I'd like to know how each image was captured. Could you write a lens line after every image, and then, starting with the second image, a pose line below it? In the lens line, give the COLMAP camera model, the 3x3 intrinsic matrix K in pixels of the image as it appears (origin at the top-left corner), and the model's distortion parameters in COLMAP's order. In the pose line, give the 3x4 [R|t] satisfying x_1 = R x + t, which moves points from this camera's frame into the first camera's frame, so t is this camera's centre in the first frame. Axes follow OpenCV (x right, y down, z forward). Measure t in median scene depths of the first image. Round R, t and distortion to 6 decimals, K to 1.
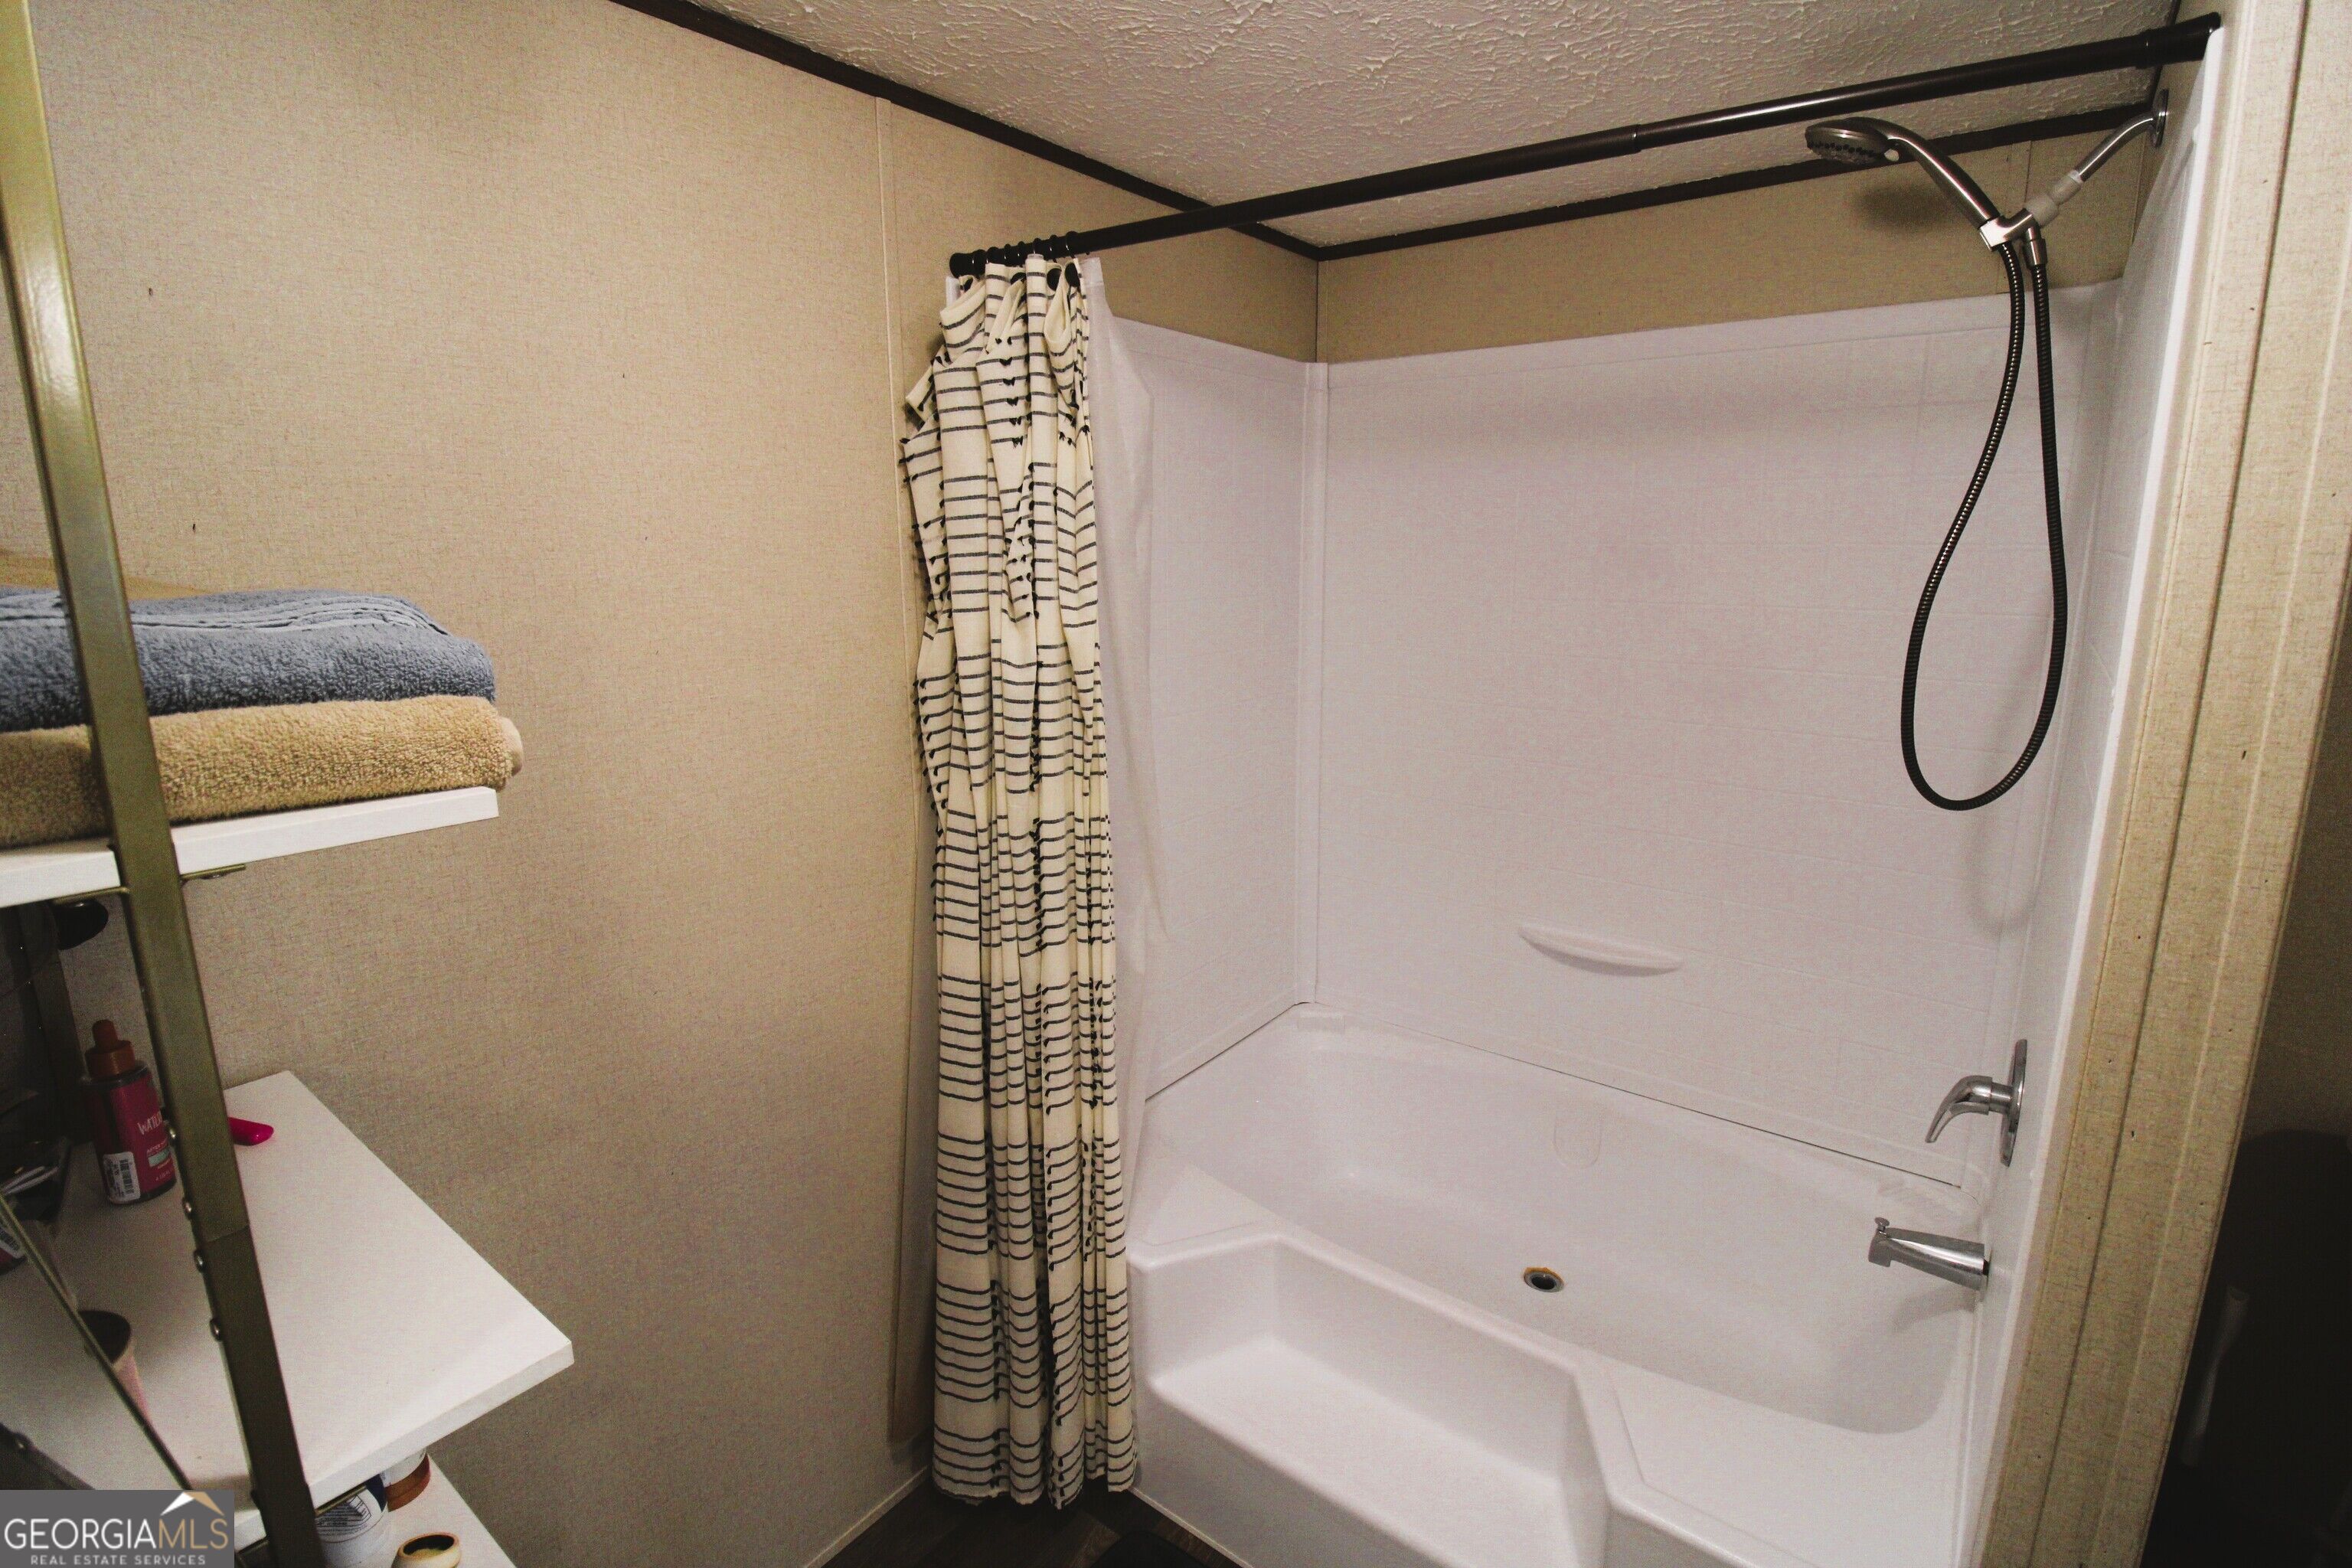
lens RADIAL K [[1097.6, 0, 1188.2], [0, 1097.6, 763.1], [0, 0, 1]] dist [0.001601, -0.016490]
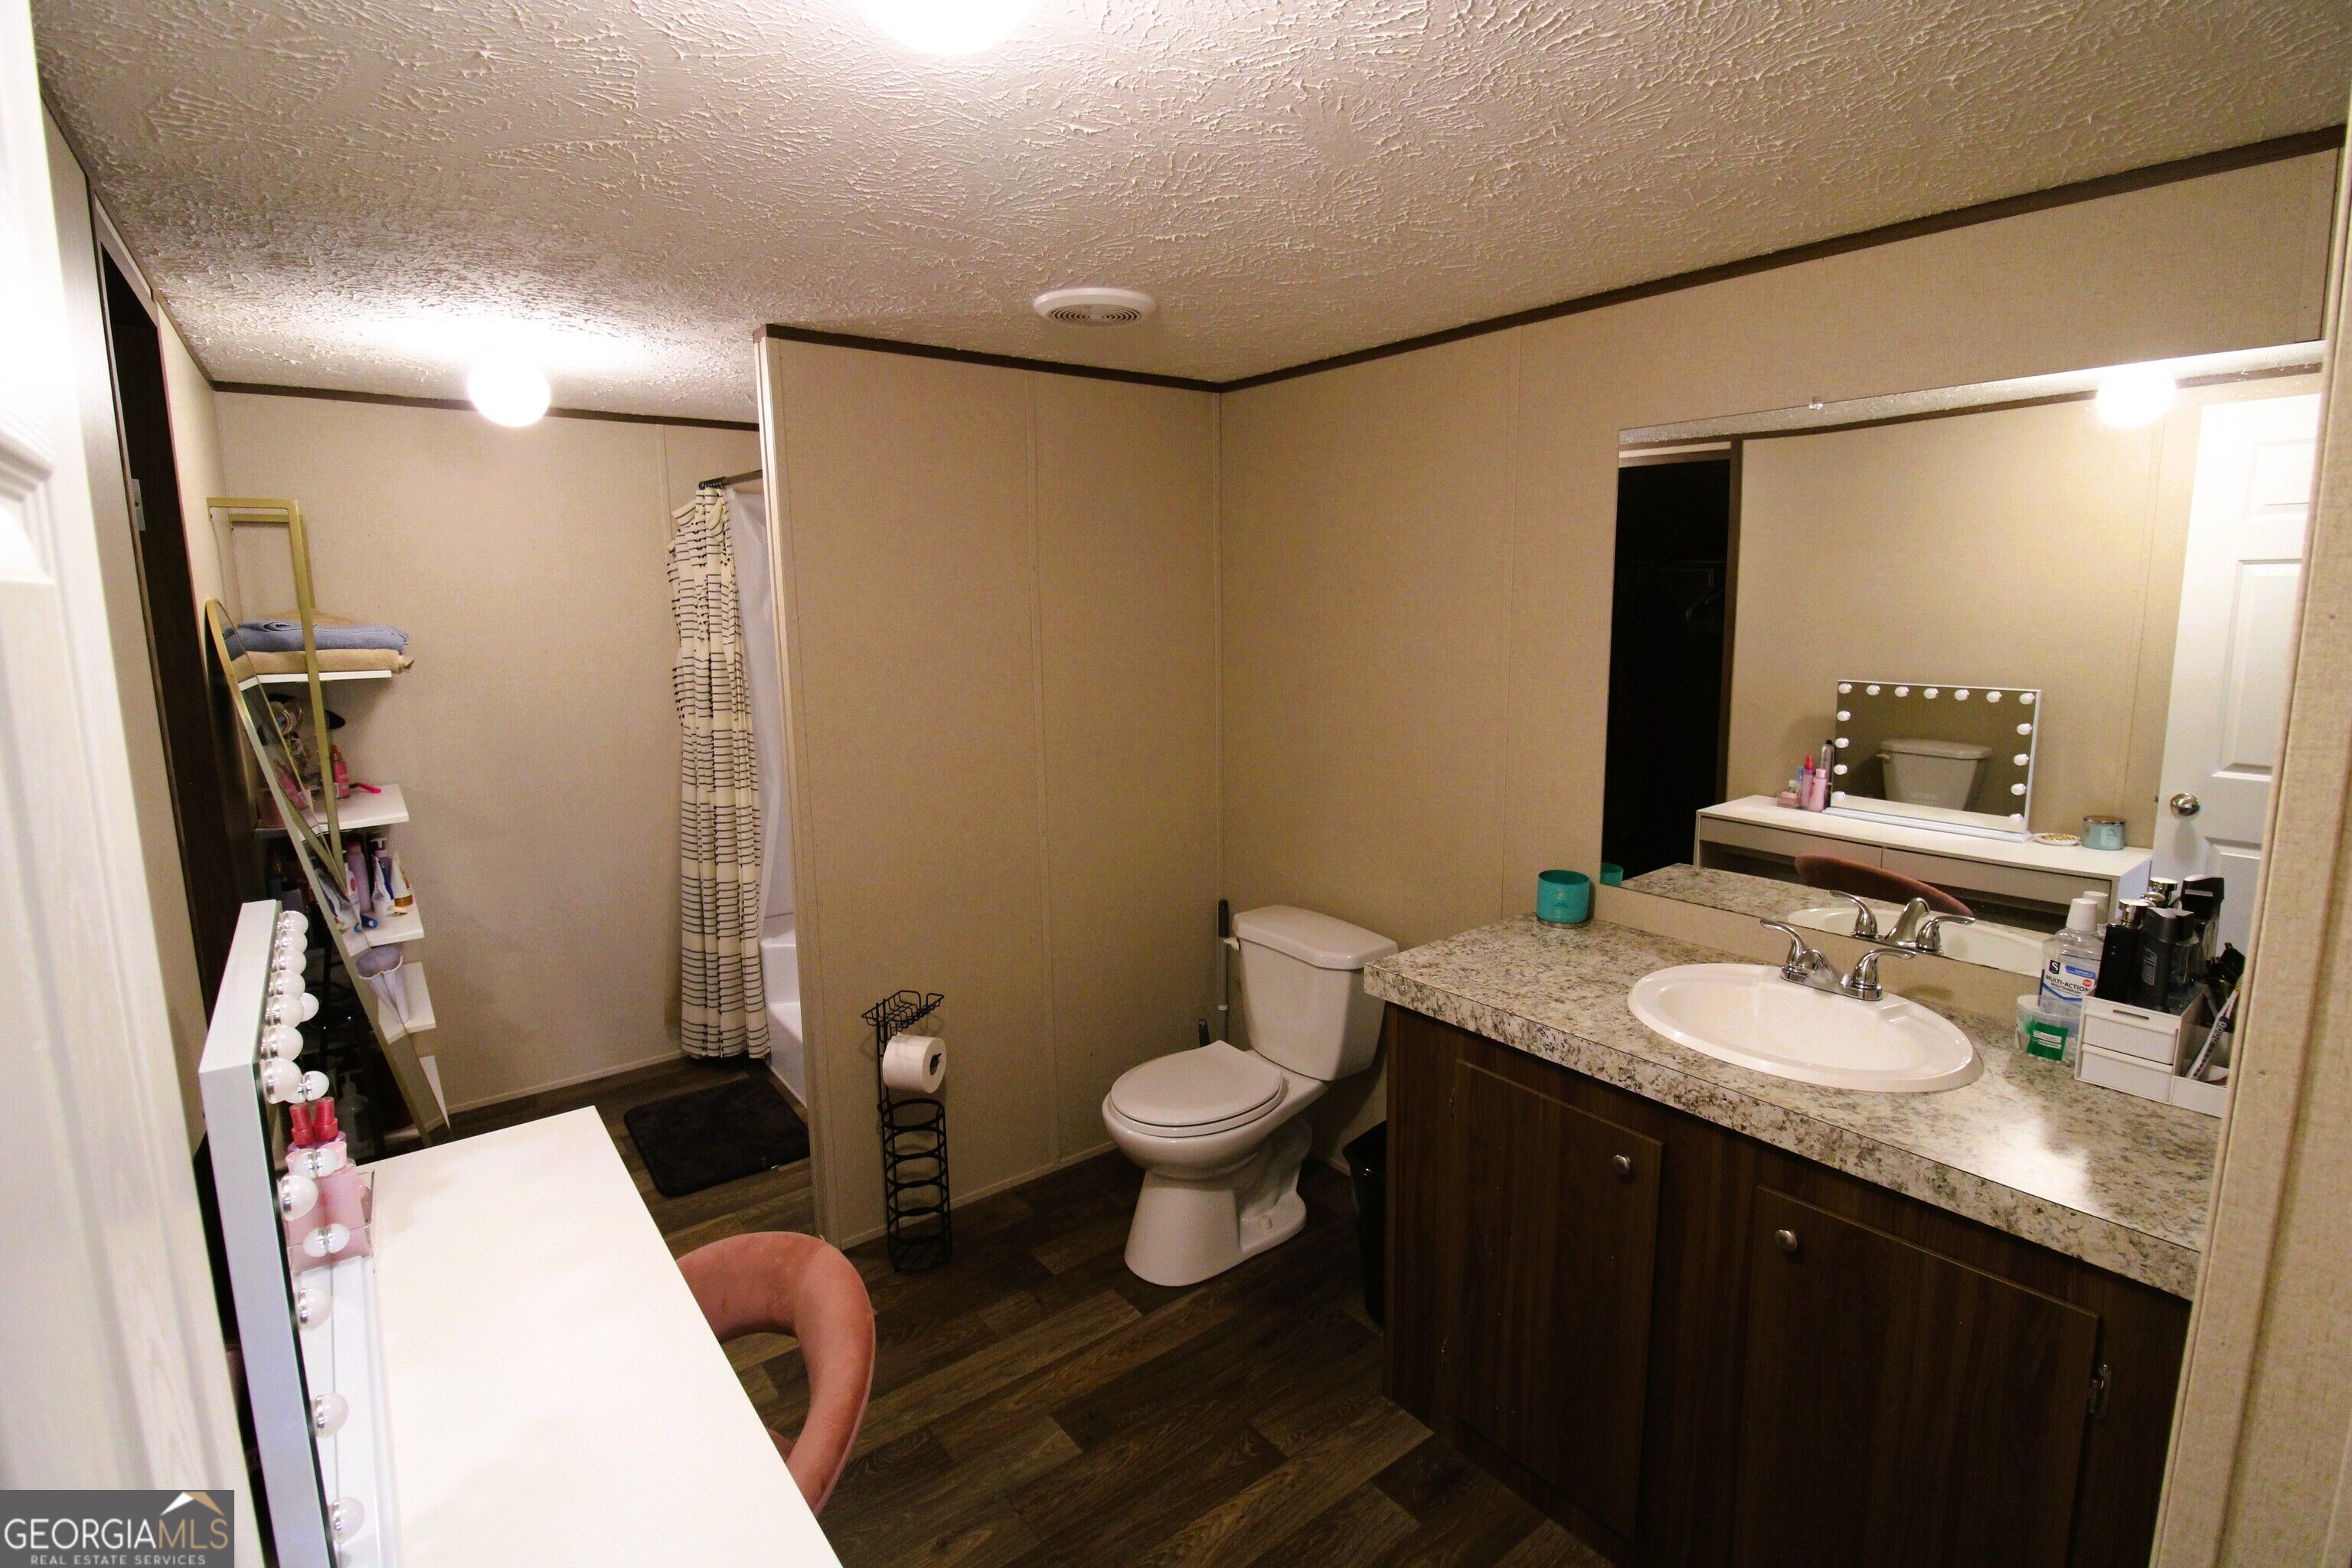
lens RADIAL K [[1097.6, 0, 1188.2], [0, 1097.6, 763.1], [0, 0, 1]] dist [0.001601, -0.016490]
pose [[0.962994, 0.032146, -0.267598, 1.462608], [-0.044733, 0.998154, -0.041074, 0.174831], [0.265784, 0.051524, 0.962655, -0.939527]]
